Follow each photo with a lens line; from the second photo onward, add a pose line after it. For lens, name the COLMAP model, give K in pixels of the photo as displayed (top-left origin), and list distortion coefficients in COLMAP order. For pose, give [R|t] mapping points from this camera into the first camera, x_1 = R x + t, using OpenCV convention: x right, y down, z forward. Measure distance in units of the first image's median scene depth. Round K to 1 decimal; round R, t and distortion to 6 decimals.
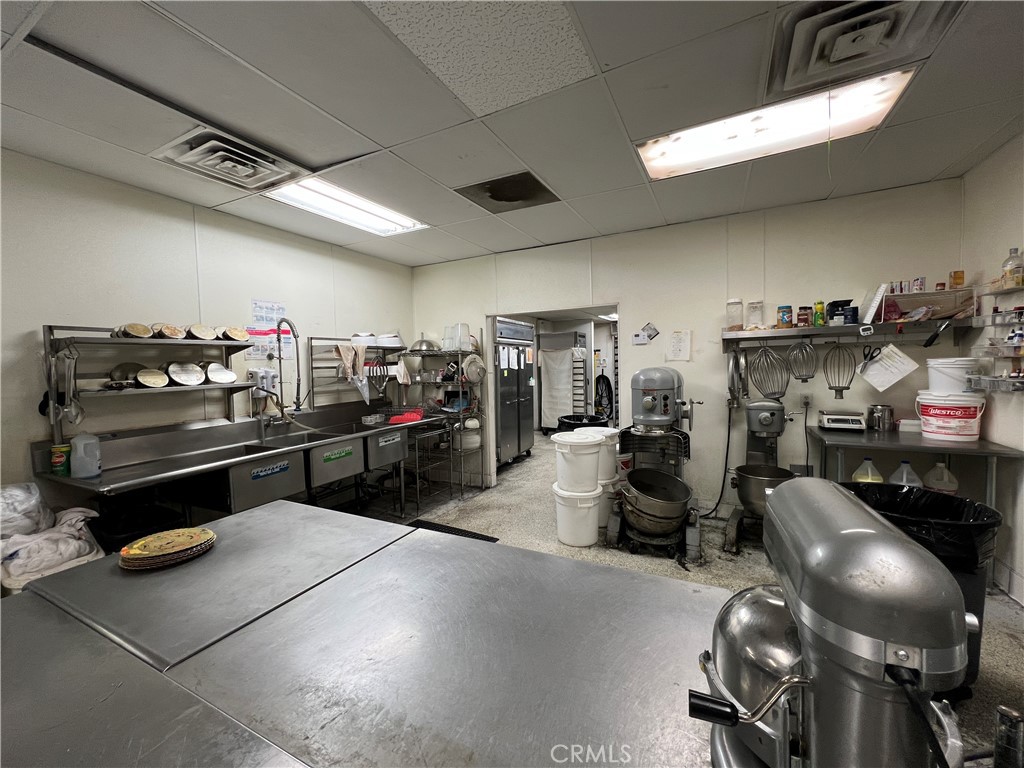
lens RADIAL K [[408.6, 0, 508.2], [0, 408.6, 381.6], [0, 0, 1]] dist [-0.001295, 0.000141]
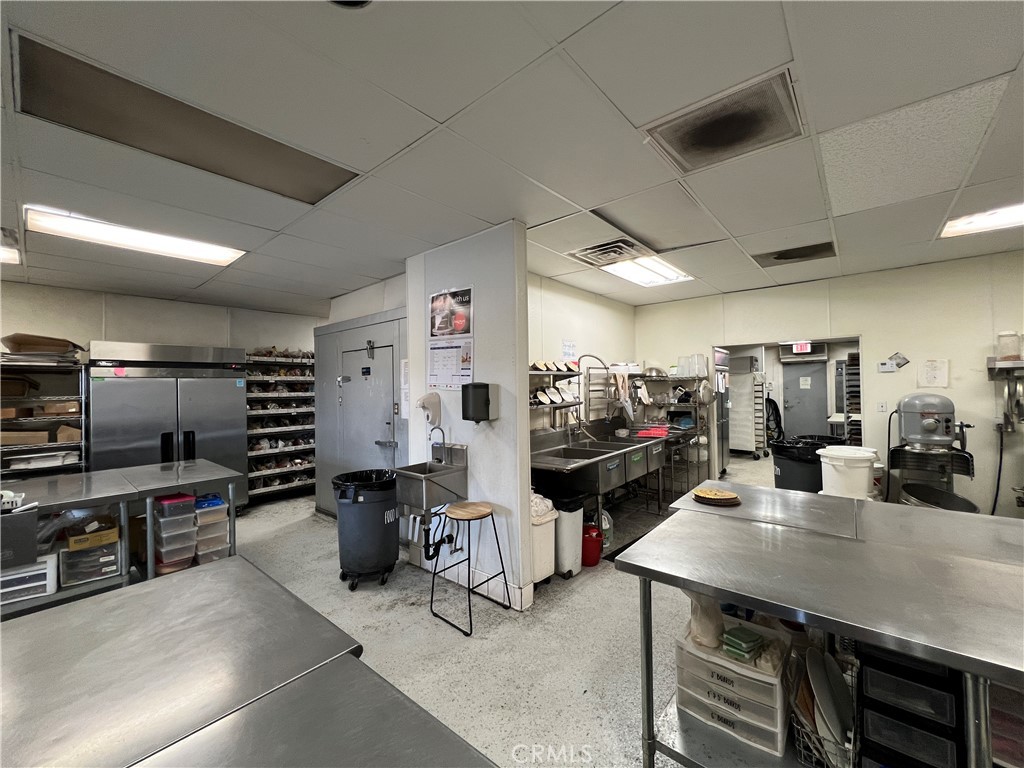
lens RADIAL K [[408.6, 0, 511.0], [0, 408.6, 378.8], [0, 0, 1]] dist [-0.001295, 0.000141]
pose [[0.974454, 0.002071, -0.224578, -0.487151], [-0.015099, 0.998299, -0.056309, 0.005671], [0.224080, 0.058261, 0.972828, -0.345704]]
